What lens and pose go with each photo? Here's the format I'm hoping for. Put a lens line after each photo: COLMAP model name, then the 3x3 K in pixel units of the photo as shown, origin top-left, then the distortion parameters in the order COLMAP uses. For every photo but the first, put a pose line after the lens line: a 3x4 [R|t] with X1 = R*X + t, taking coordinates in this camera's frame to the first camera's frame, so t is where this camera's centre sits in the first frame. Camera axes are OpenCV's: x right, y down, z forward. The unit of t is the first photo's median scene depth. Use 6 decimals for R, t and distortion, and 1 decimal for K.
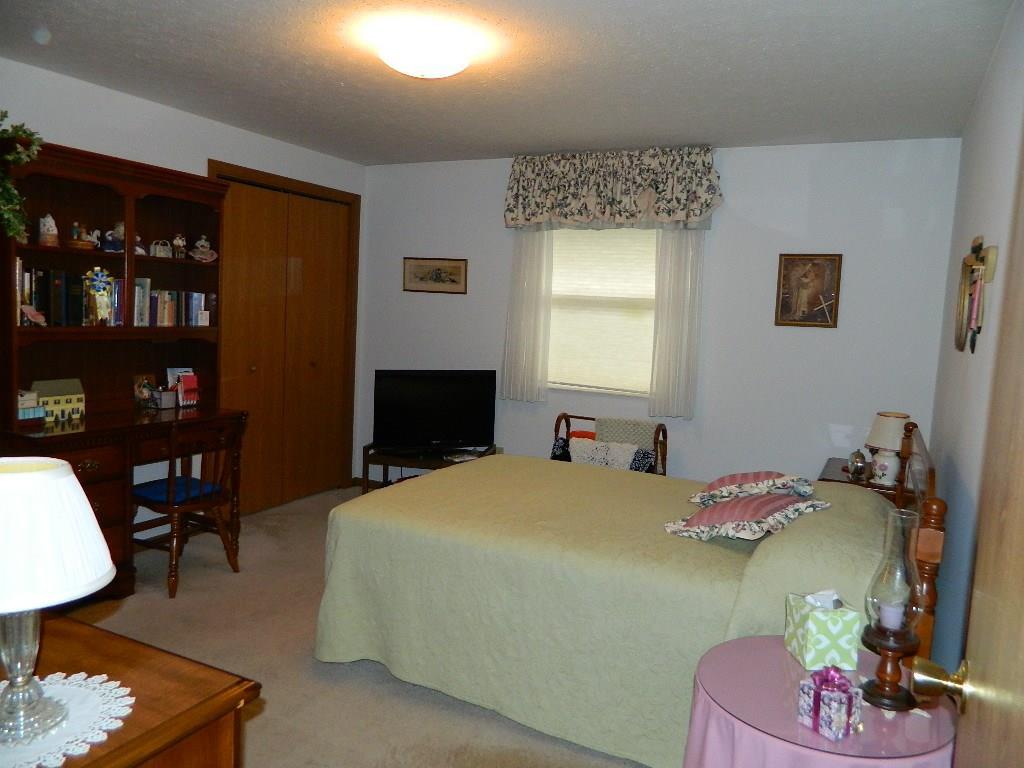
lens RADIAL K [[755.5, 0, 513.6], [0, 755.5, 380.5], [0, 0, 1]] dist [0.011102, -0.010361]
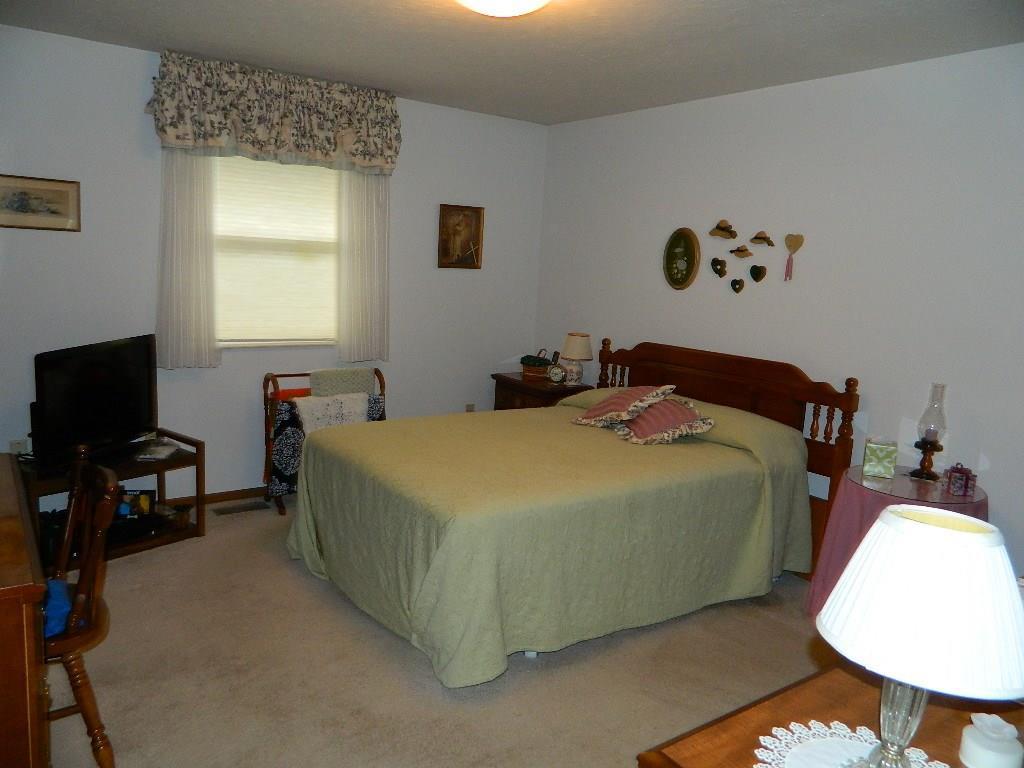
lens RADIAL K [[755.5, 0, 513.3], [0, 755.5, 385.1], [0, 0, 1]] dist [0.011102, -0.010361]
pose [[0.471826, -0.168809, 0.865381, -0.584962], [0.059248, 0.985352, 0.159908, -0.070267], [-0.879699, -0.024177, 0.474917, 0.338094]]
